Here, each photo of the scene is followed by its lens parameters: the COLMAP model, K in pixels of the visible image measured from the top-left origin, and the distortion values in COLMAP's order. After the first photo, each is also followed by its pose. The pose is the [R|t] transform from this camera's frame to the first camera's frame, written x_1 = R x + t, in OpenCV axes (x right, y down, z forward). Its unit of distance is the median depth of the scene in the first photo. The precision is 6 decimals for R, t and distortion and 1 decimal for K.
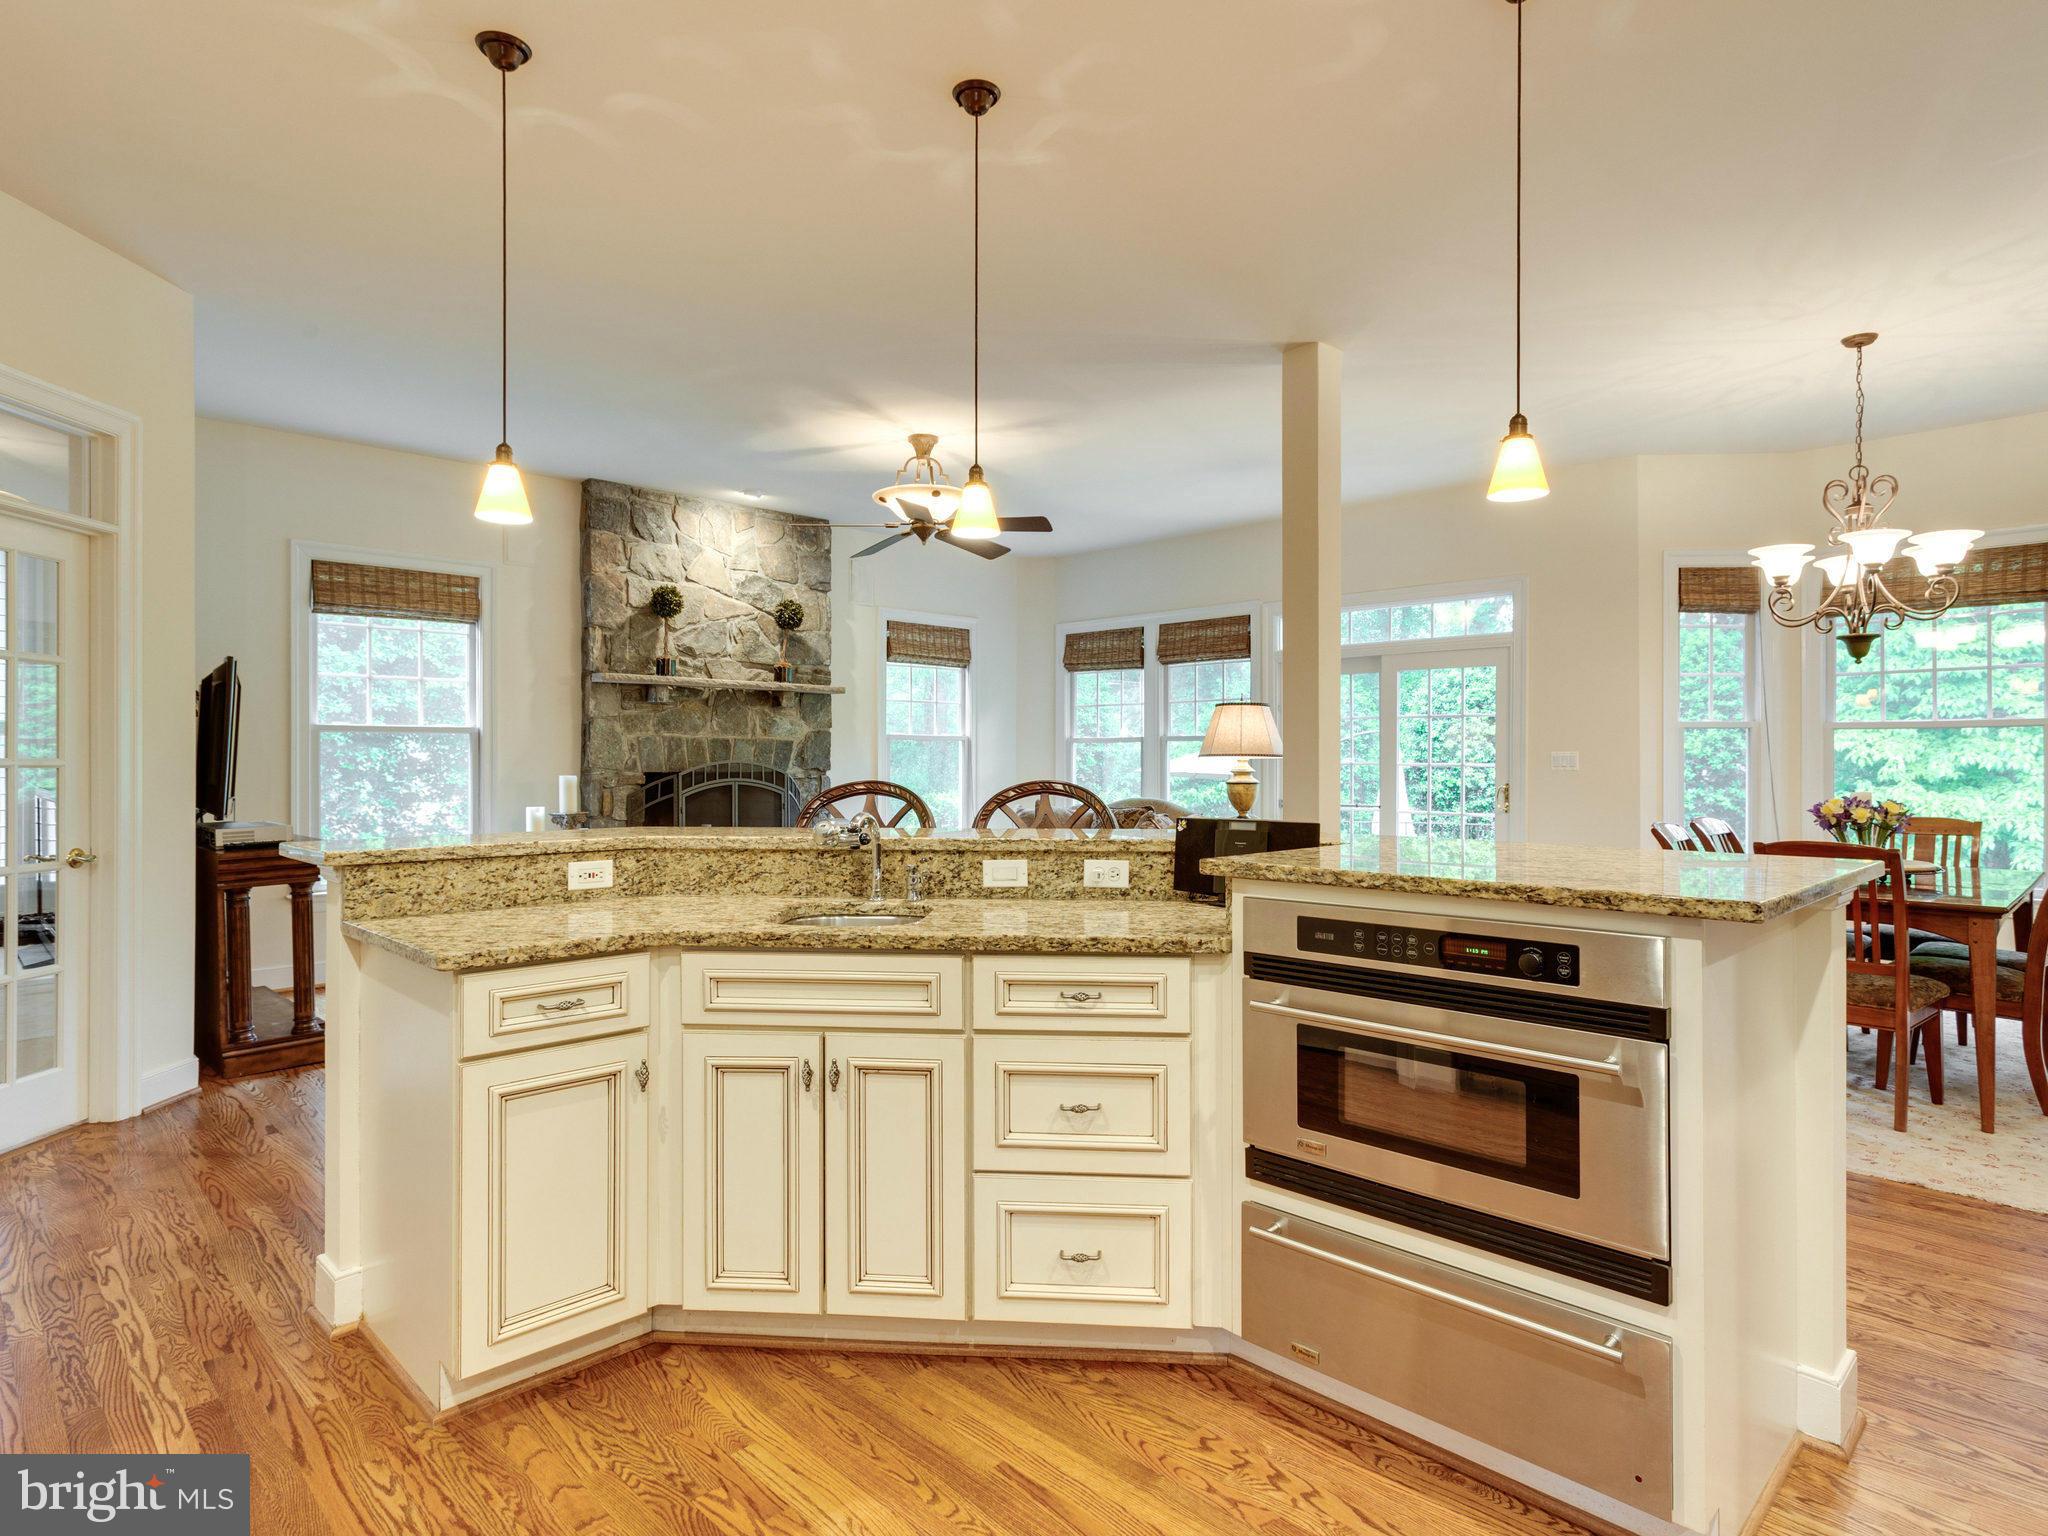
lens RADIAL K [[1113.9, 0, 1035.1], [0, 1113.9, 759.0], [0, 0, 1]] dist [-0.000395, 0.000876]
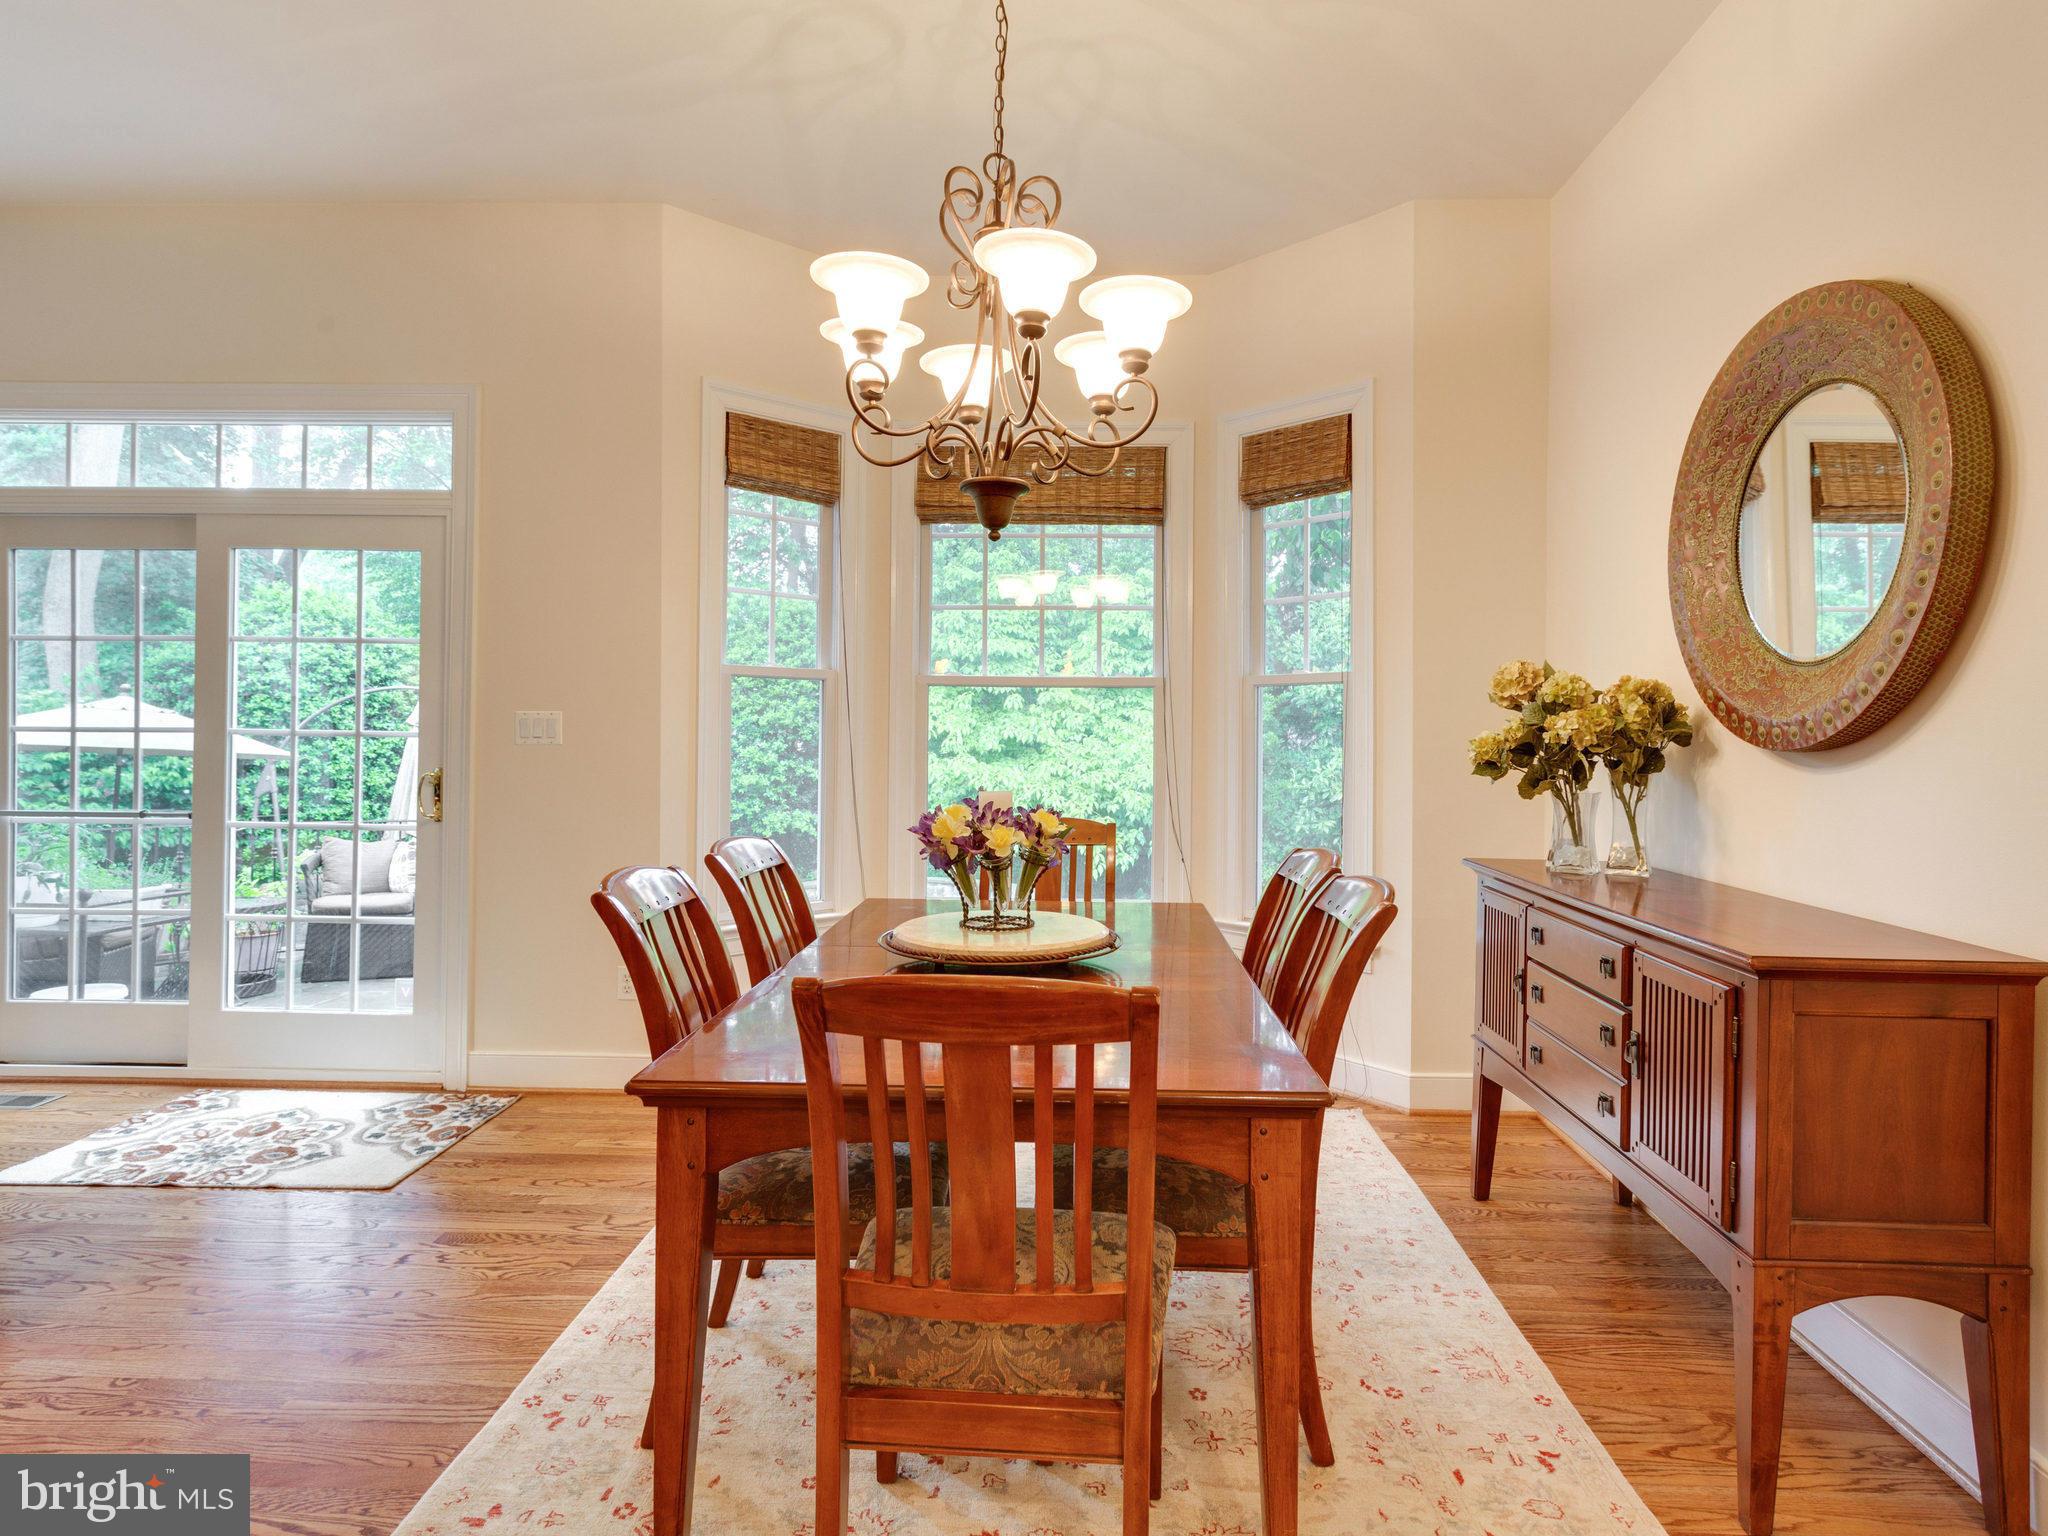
lens RADIAL K [[1113.9, 0, 1032.0], [0, 1113.9, 748.0], [0, 0, 1]] dist [-0.000395, 0.000876]
pose [[0.737675, 0.000218, 0.675156, 0.134025], [-0.012291, 0.999839, 0.013107, 0.000989], [-0.675044, -0.017967, 0.737558, 0.200721]]
